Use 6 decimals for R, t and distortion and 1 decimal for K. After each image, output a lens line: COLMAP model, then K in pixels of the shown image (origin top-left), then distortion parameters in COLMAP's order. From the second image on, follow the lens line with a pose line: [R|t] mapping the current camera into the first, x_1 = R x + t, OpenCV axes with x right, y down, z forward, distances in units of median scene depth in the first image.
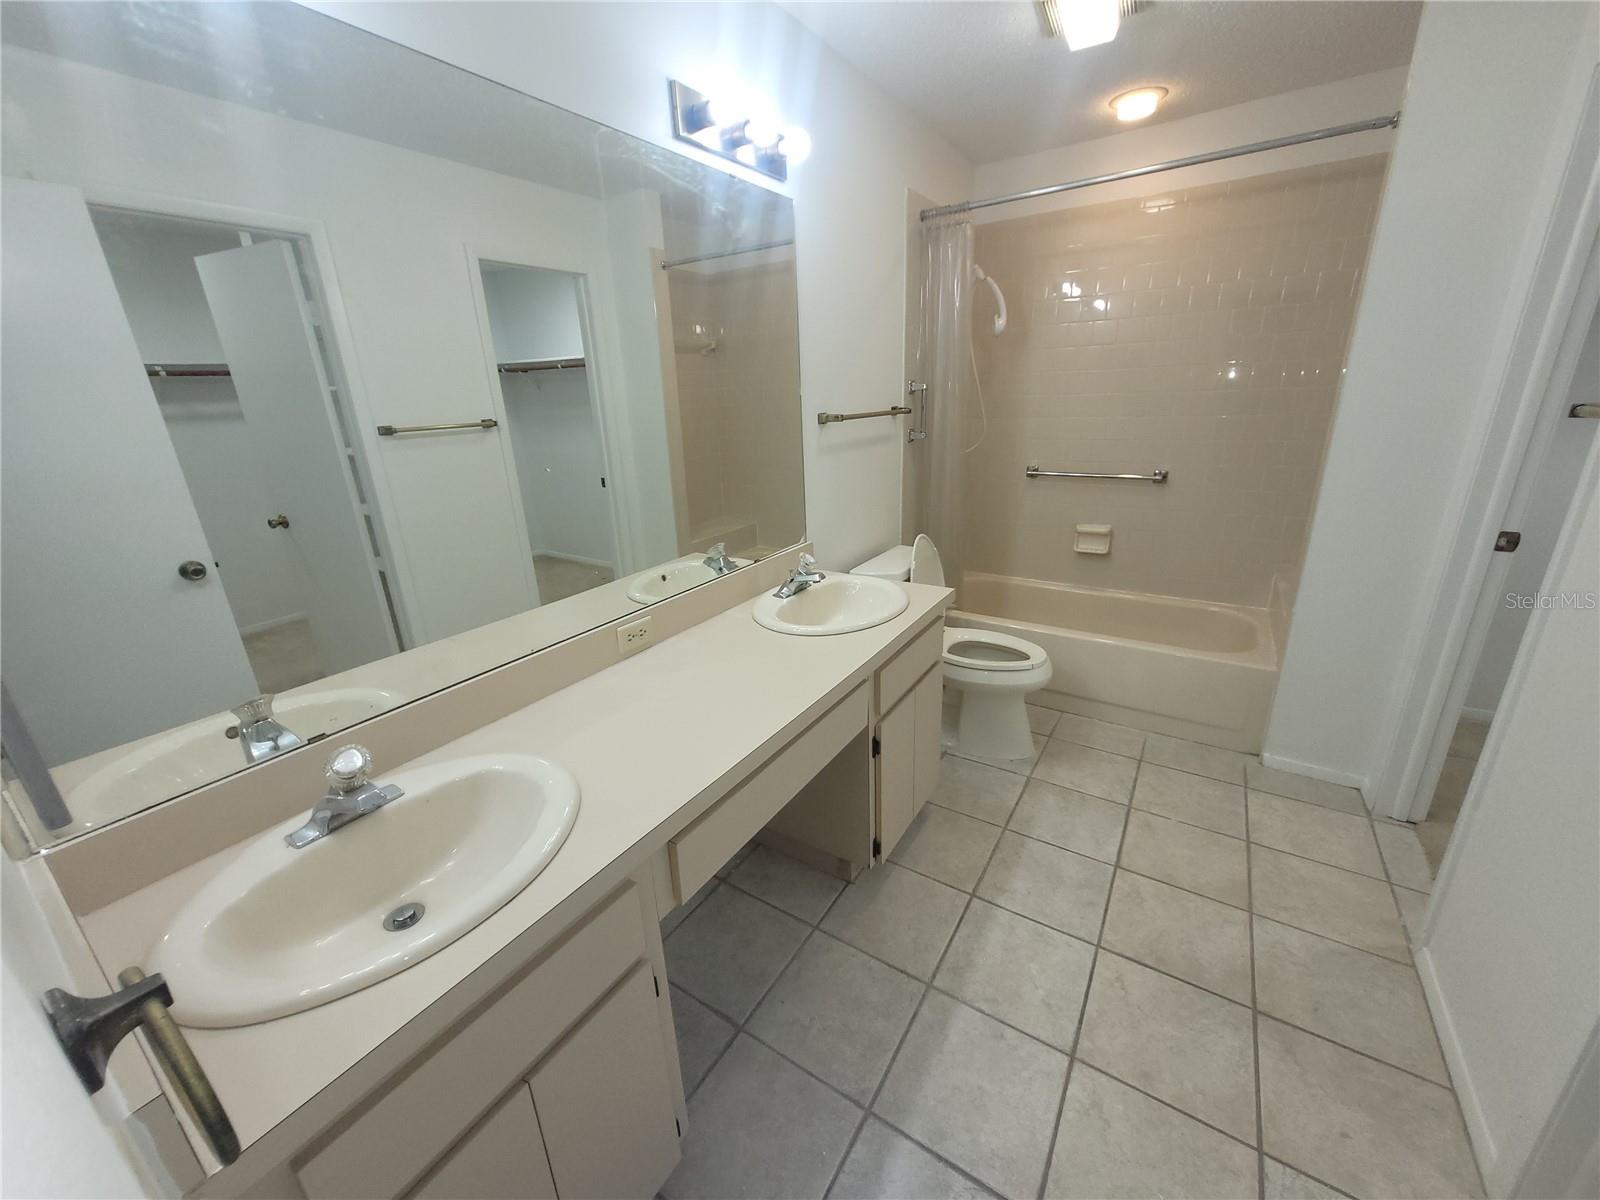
lens RADIAL K [[623.4, 0, 798.9], [0, 623.4, 596.9], [0, 0, 1]] dist [0.012362, 0.000147]
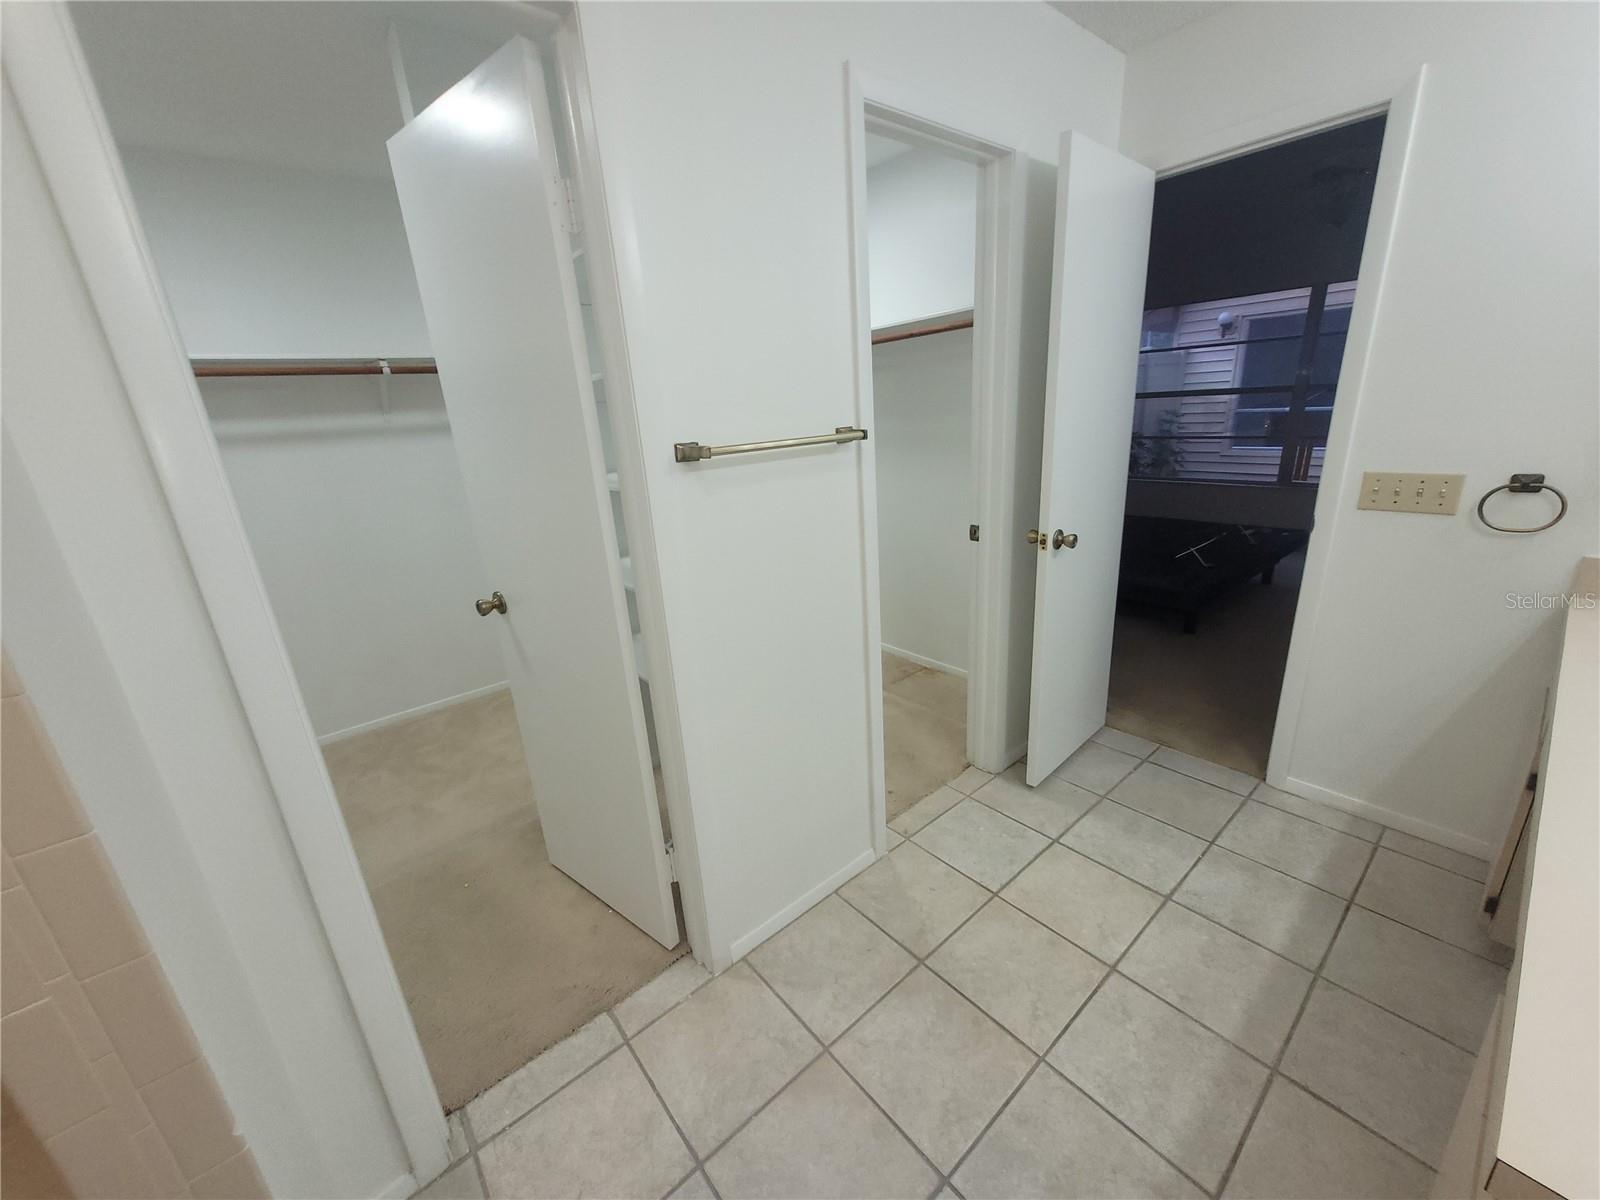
lens RADIAL K [[623.4, 0, 799.5], [0, 623.4, 596.1], [0, 0, 1]] dist [0.012362, 0.000147]
pose [[-0.951249, 0.004080, 0.308398, 0.632347], [0.188041, 0.800248, 0.569424, -0.571212], [-0.244472, 0.599655, -0.762002, 1.629967]]
